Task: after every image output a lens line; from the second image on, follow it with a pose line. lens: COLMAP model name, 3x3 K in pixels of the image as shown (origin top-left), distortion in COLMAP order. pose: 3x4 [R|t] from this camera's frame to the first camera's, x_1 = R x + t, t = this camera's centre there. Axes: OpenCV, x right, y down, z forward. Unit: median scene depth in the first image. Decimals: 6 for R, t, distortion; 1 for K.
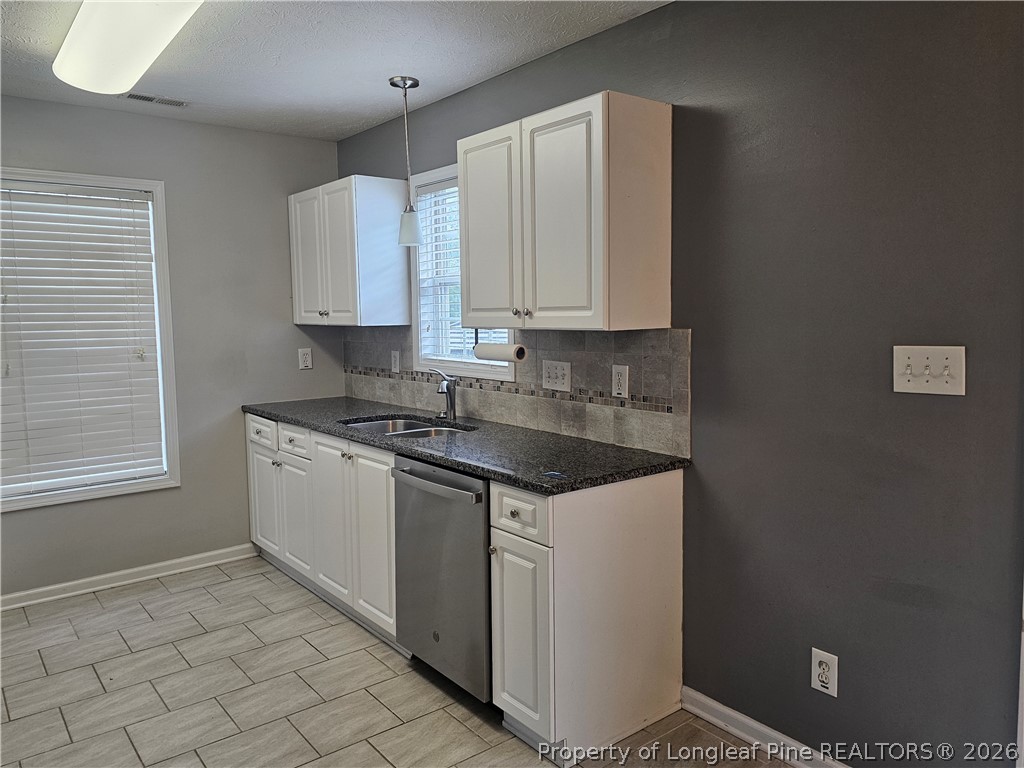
lens RADIAL K [[739.5, 0, 510.4], [0, 739.5, 367.4], [0, 0, 1]] dist [0.078429, -0.076606]
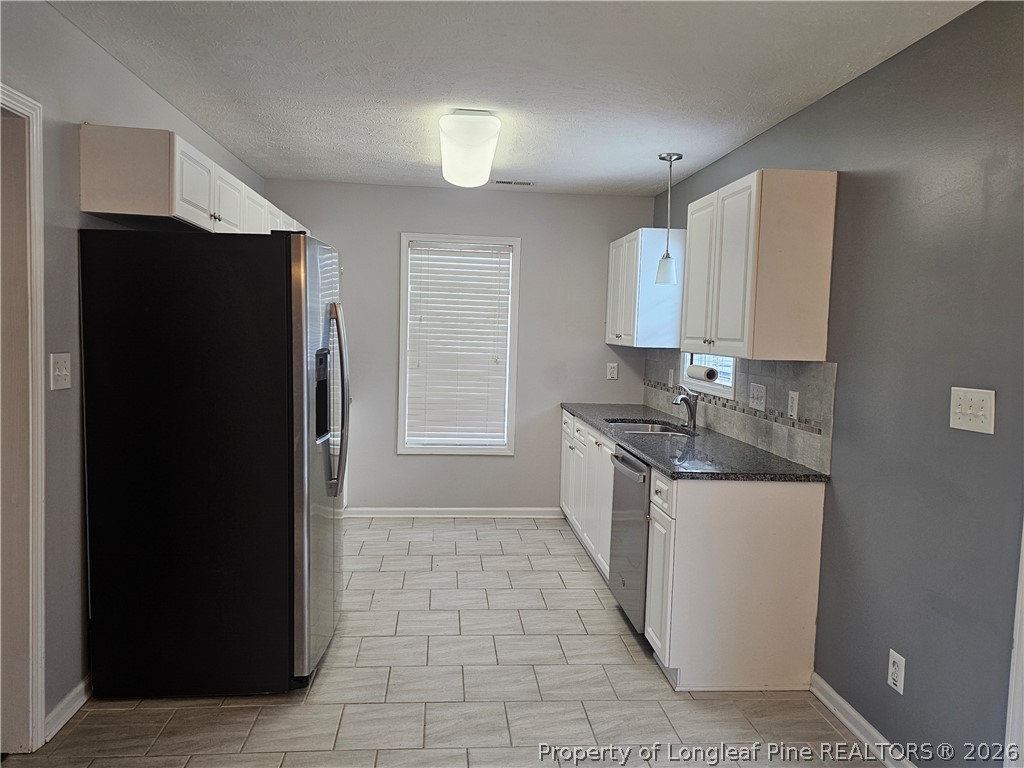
lens RADIAL K [[739.5, 0, 510.4], [0, 739.5, 367.4], [0, 0, 1]] dist [0.078429, -0.076606]
pose [[0.836047, 0.066835, -0.544572, 0.383628], [-0.081873, 0.996637, -0.003378, 0.000393], [0.542515, 0.047410, 0.838707, -0.212581]]
